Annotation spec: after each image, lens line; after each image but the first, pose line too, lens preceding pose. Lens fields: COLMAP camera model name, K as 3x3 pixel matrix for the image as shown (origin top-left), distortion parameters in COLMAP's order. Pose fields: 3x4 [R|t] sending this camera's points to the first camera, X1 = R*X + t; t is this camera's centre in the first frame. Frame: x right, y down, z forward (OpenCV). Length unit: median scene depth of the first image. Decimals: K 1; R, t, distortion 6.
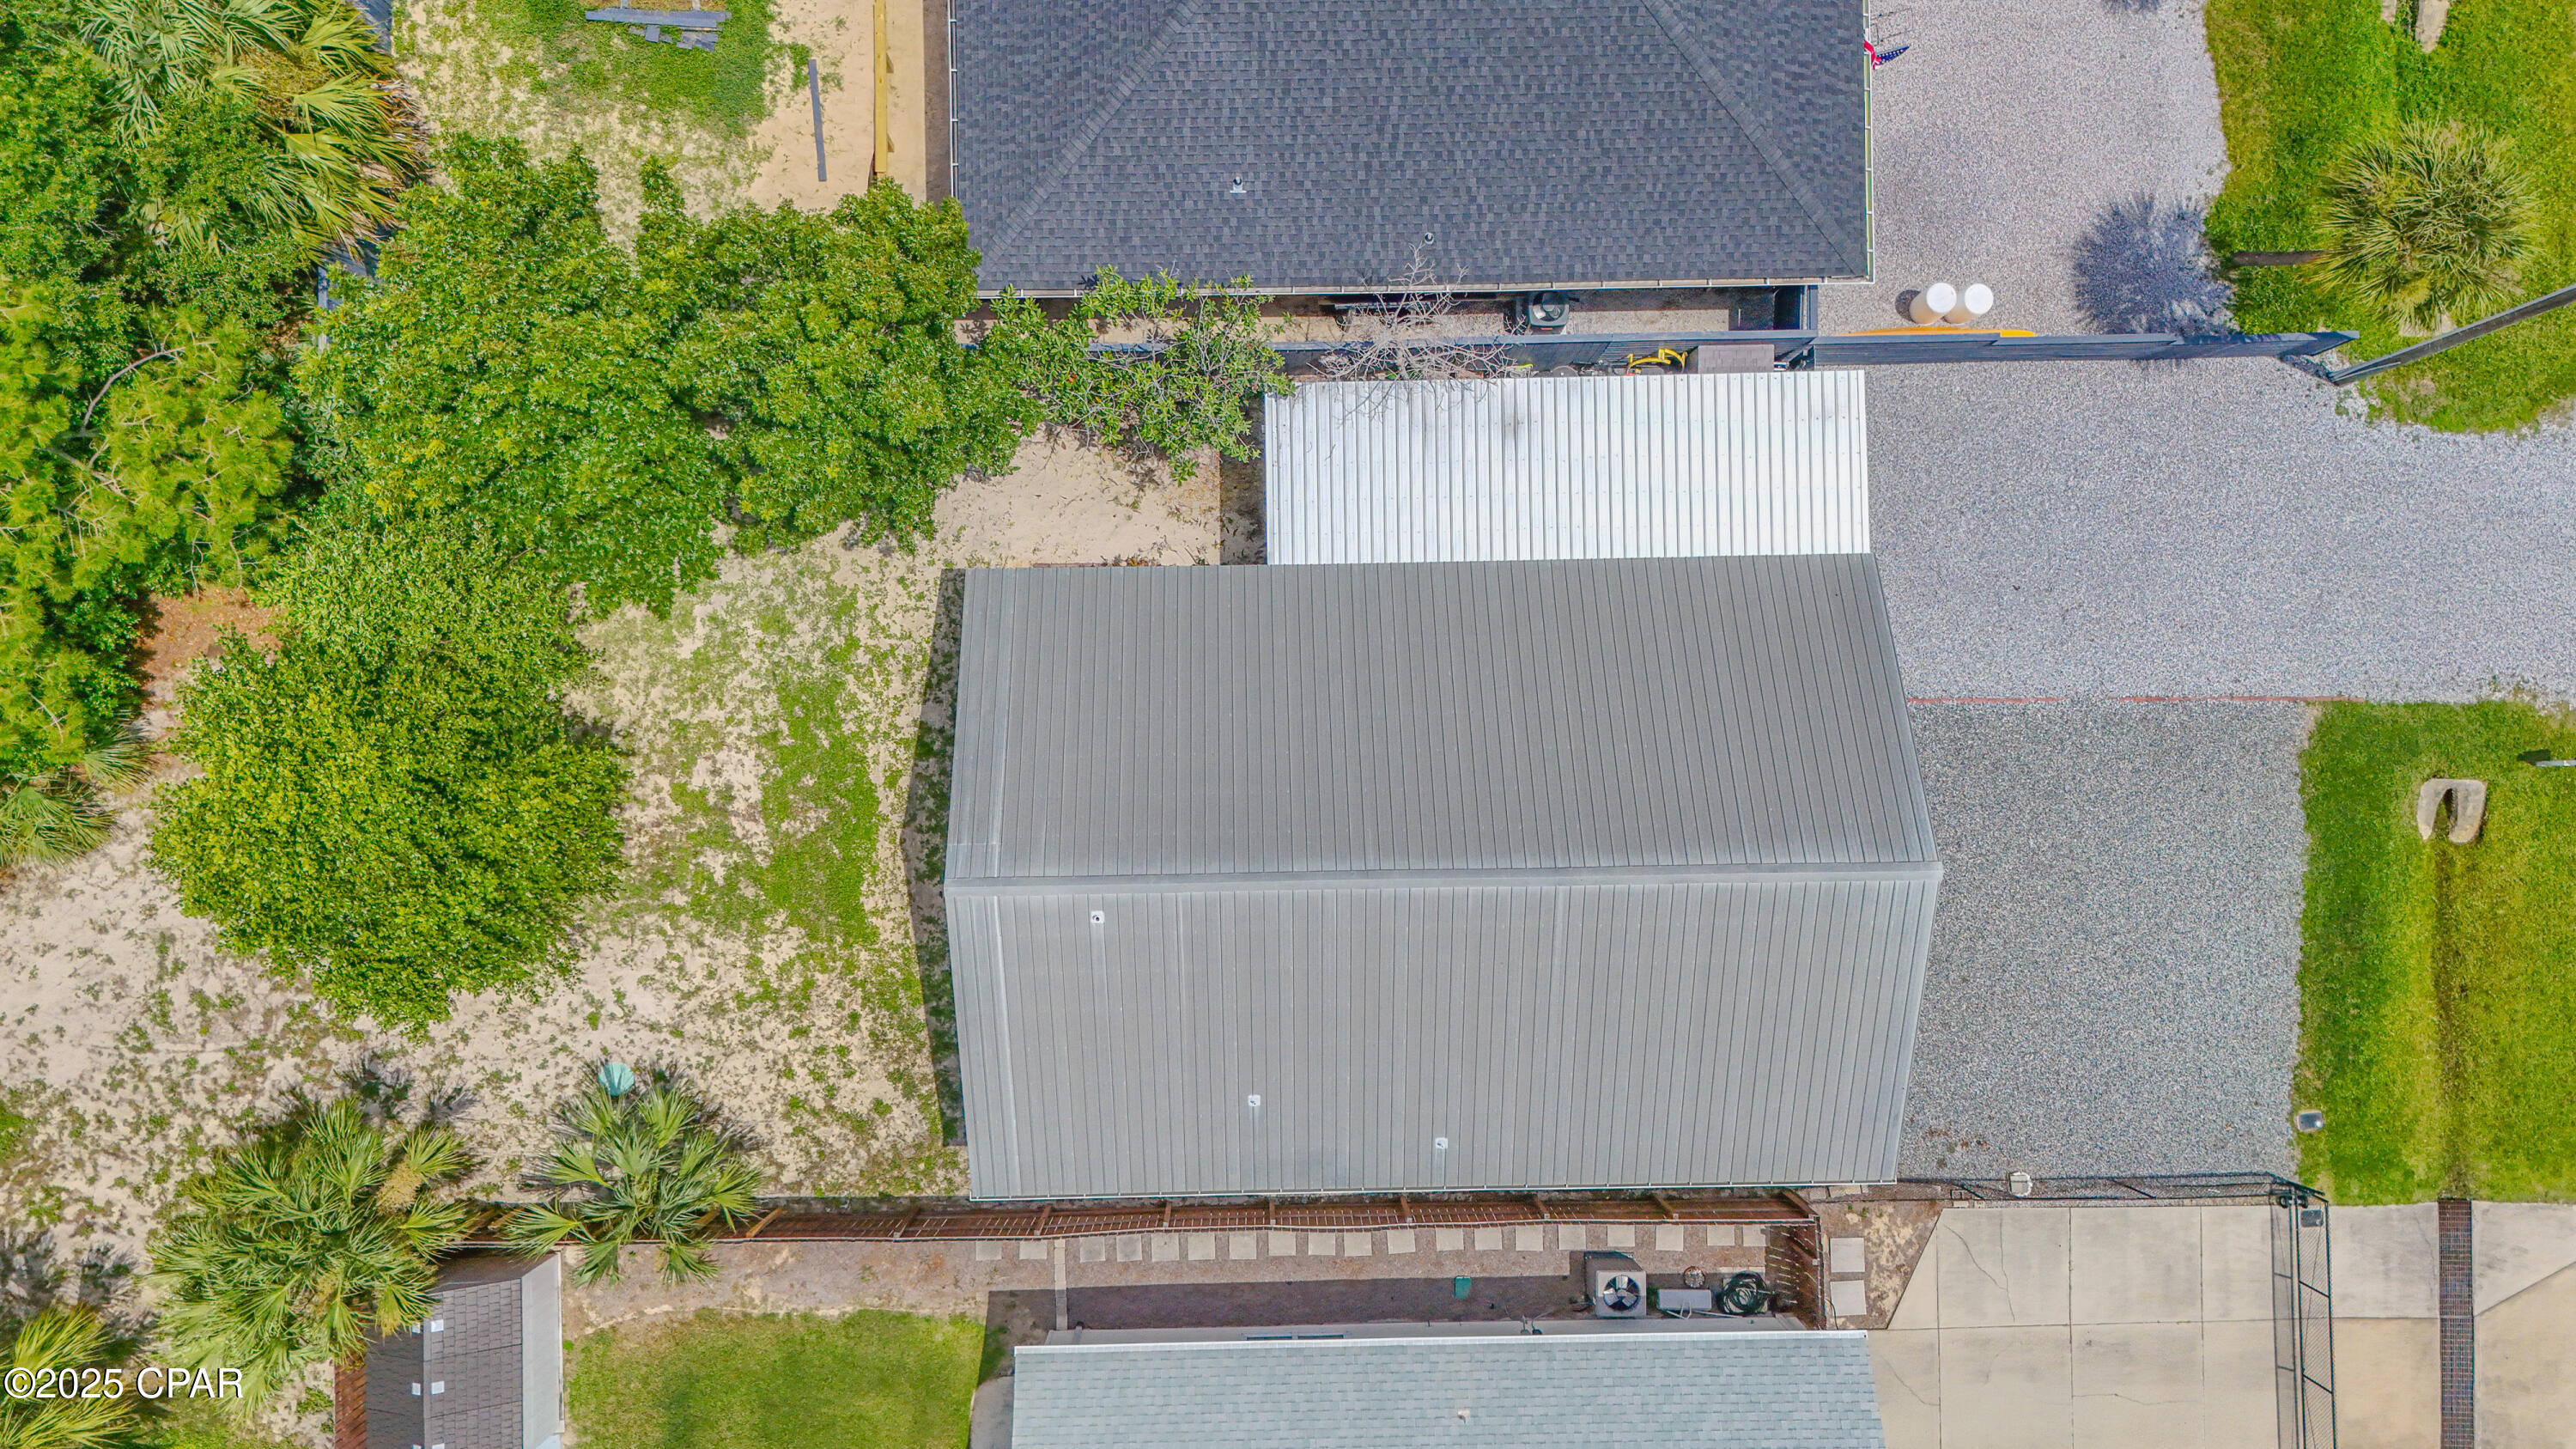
lens RADIAL K [[1886.5, 0, 1288.0], [0, 1886.5, 724.5], [0, 0, 1]] dist [0.075358, -0.071299]
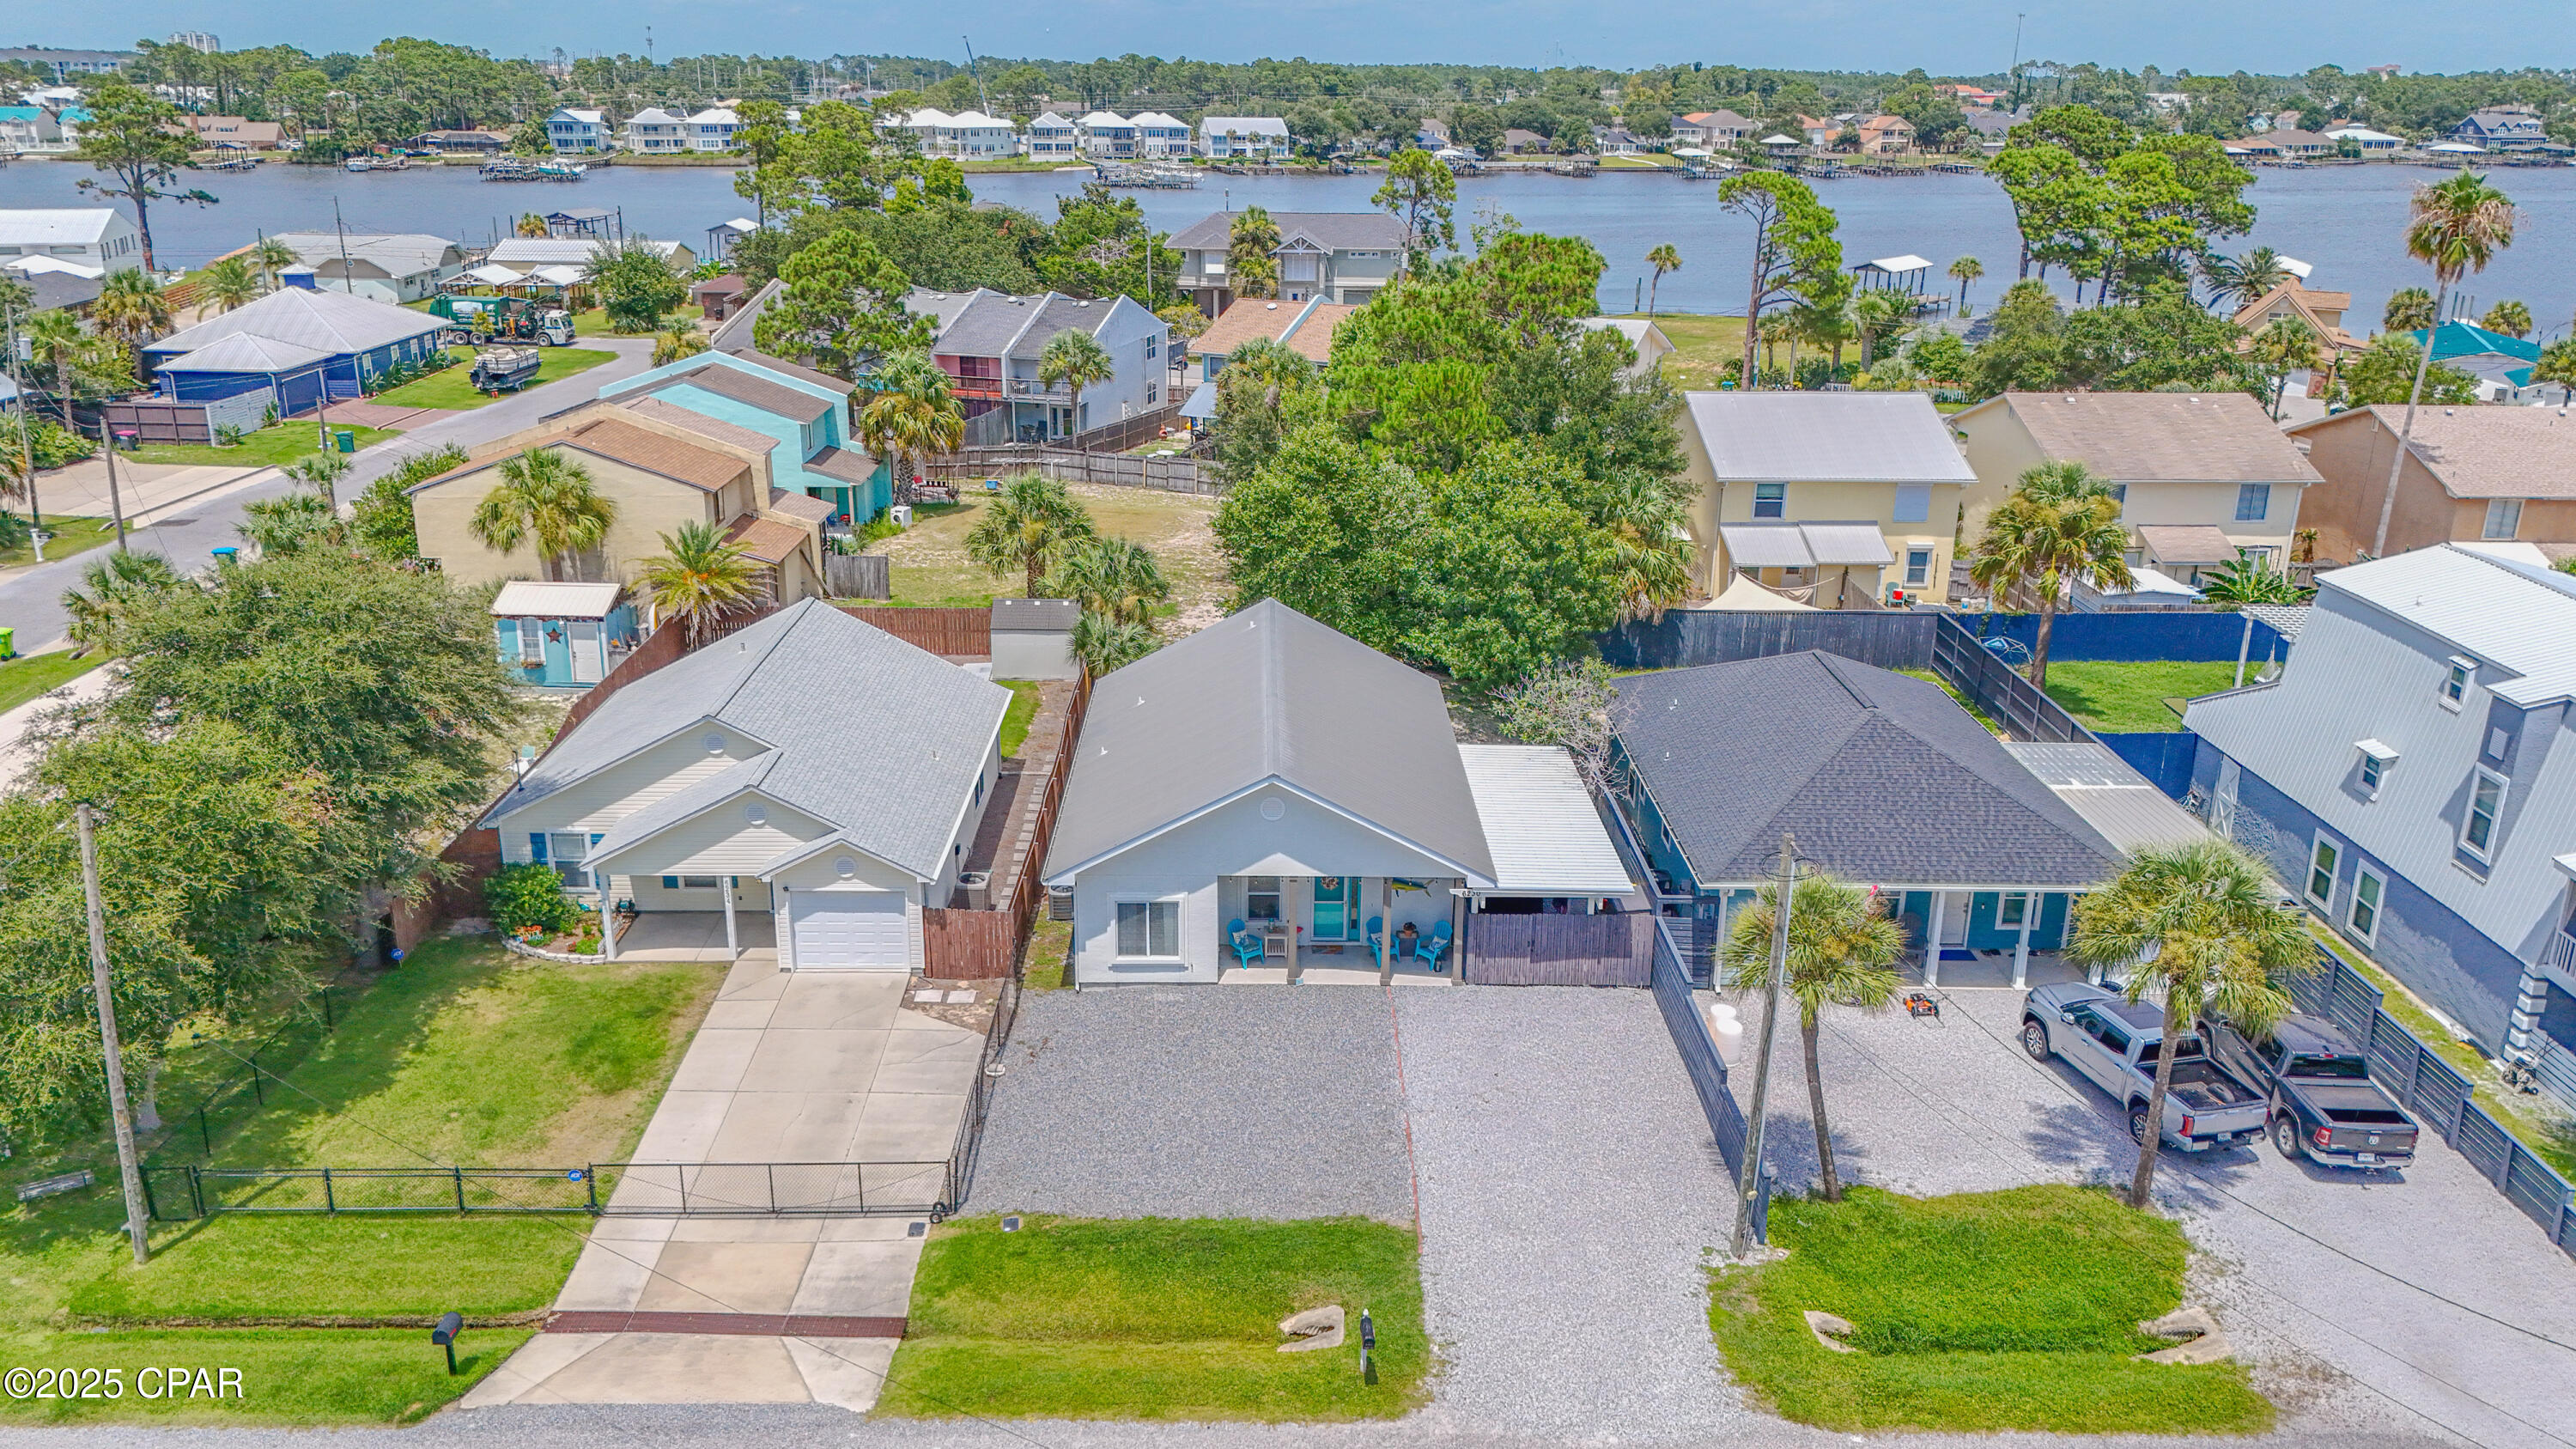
lens RADIAL K [[1886.5, 0, 1288.0], [0, 1886.5, 724.5], [0, 0, 1]] dist [0.075358, -0.071299]
pose [[0.001814, 0.306872, -0.951749, 1.471083], [-0.999920, 0.012497, 0.002123, 0.053186], [0.012545, 0.951669, 0.306870, 0.445907]]
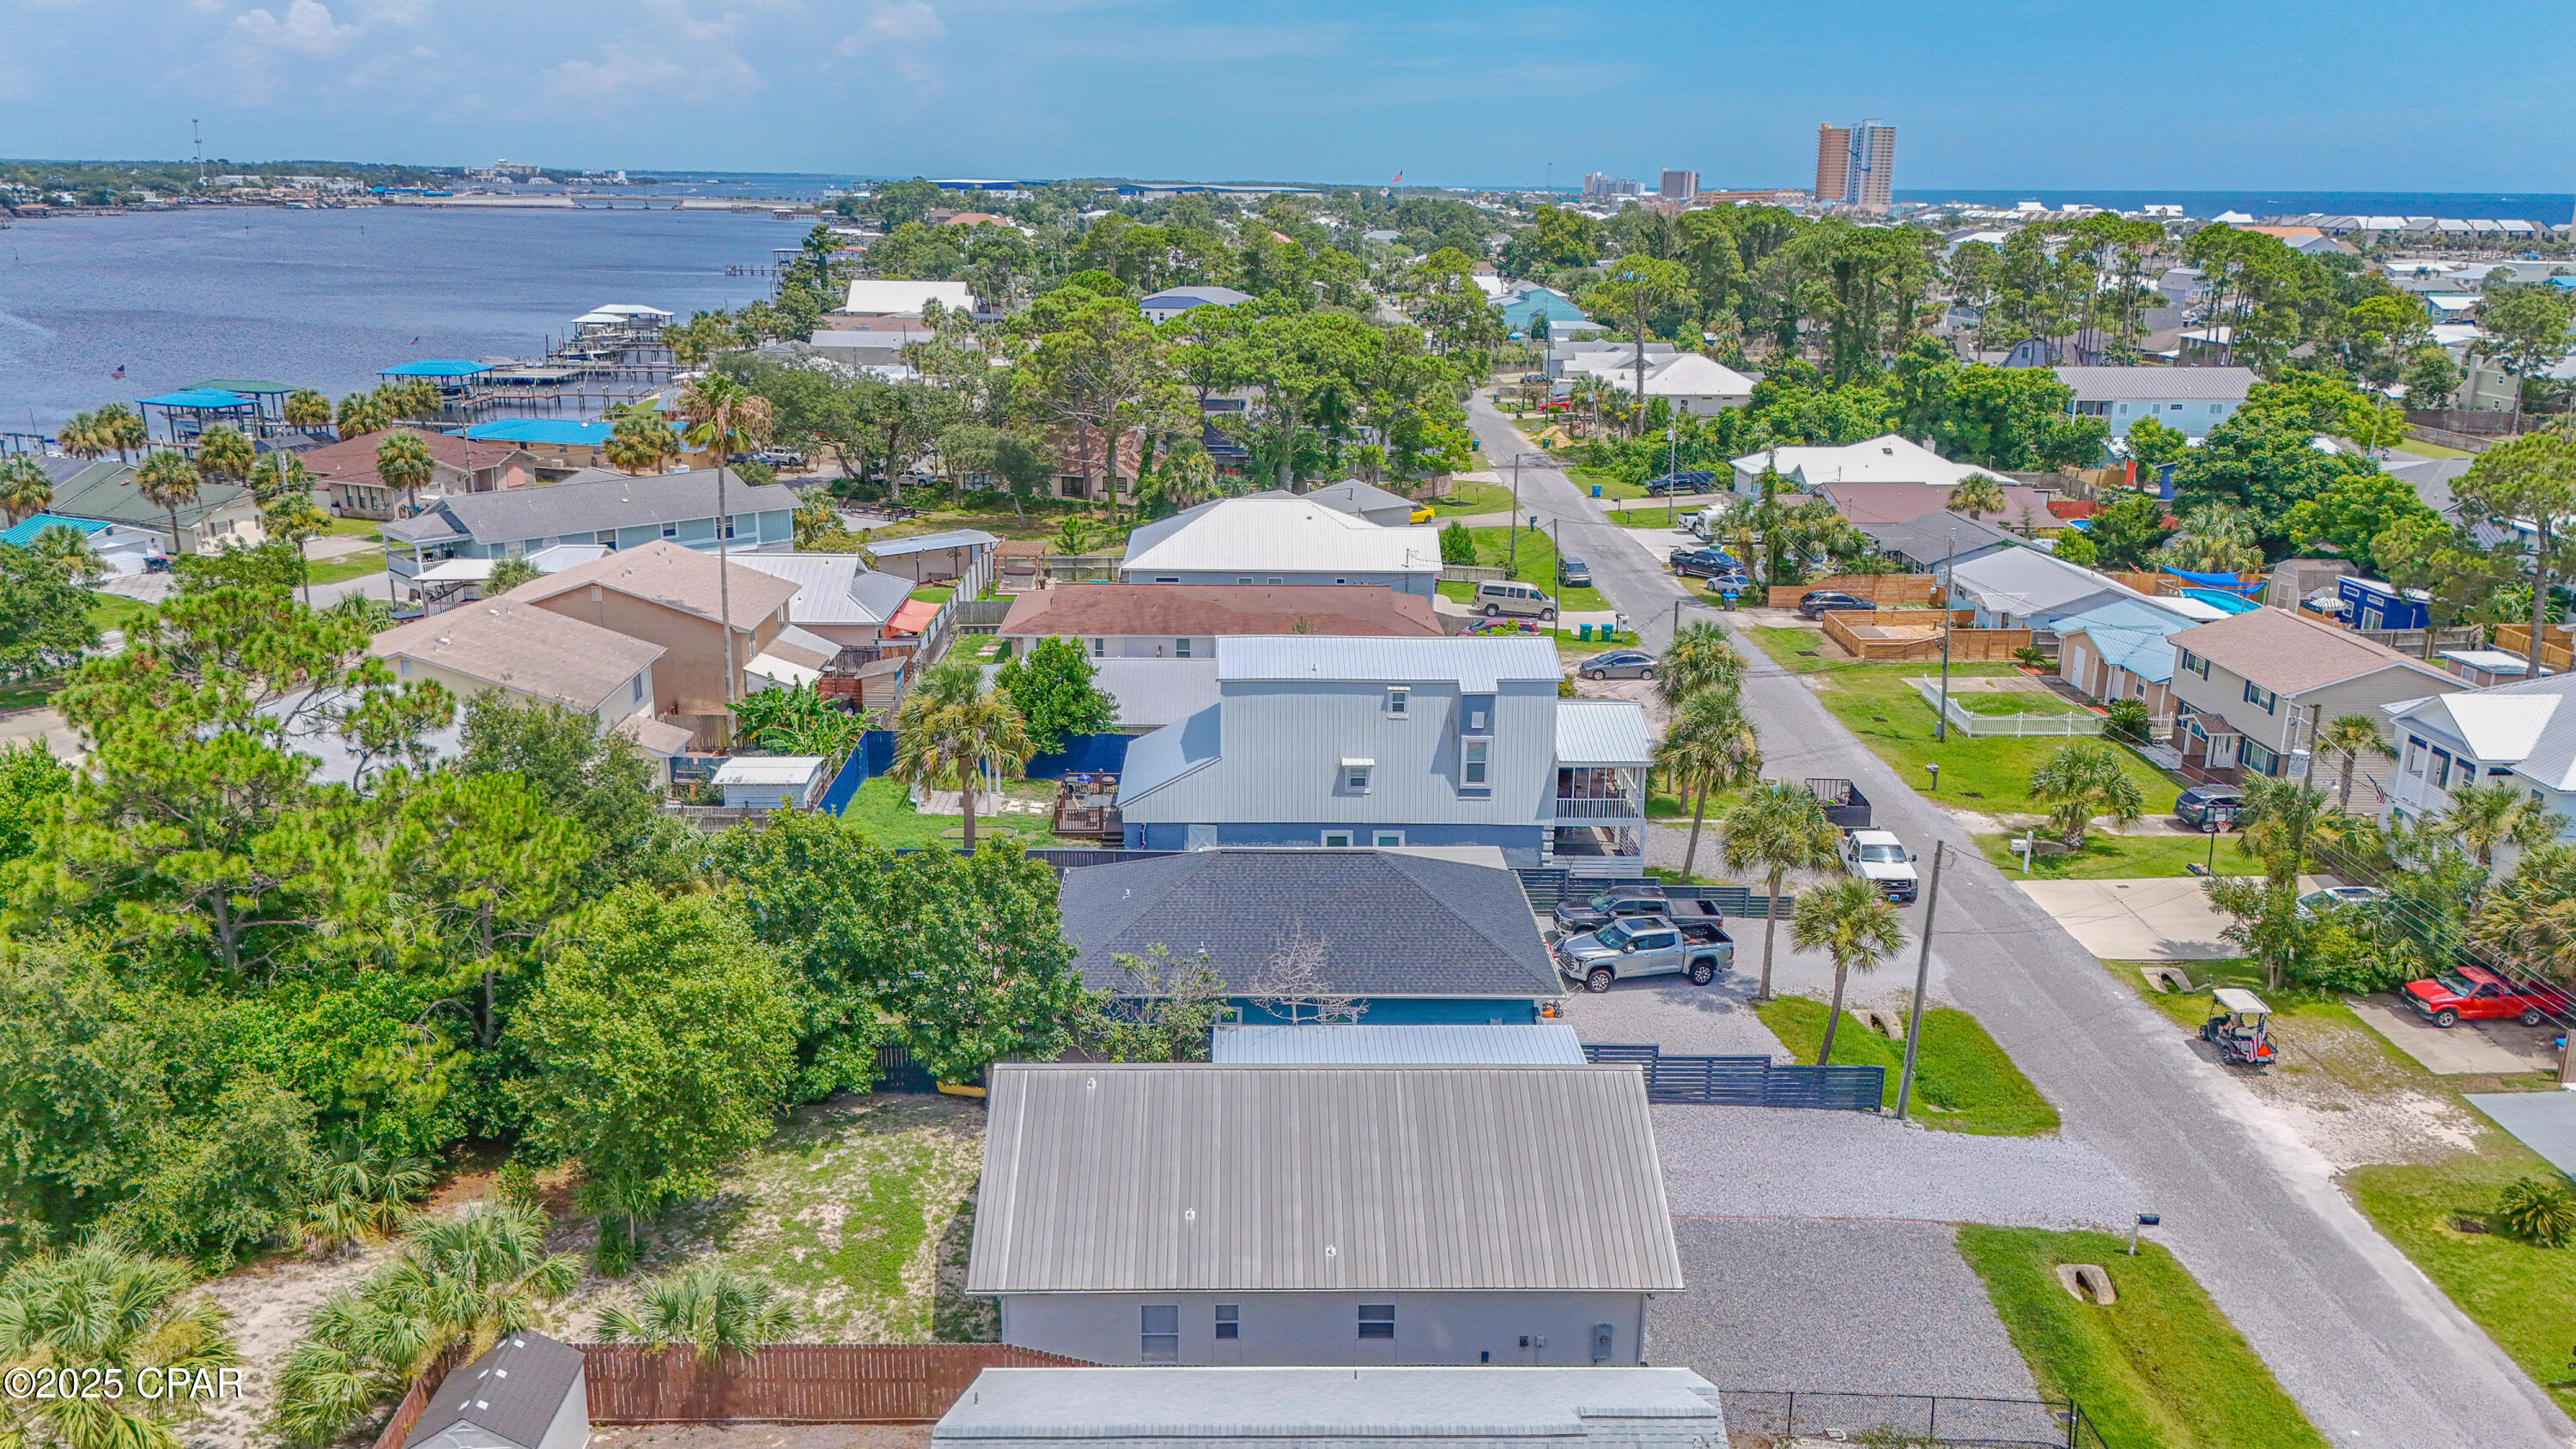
lens RADIAL K [[1890.0, 0, 1287.8], [0, 1890.0, 710.0], [0, 0, 1]] dist [0.067889, -0.063796]
pose [[0.999901, -0.007539, 0.011847, 0.034263], [0.013534, 0.292575, -0.956147, 1.258513], [0.003743, 0.956213, 0.292648, 0.231451]]
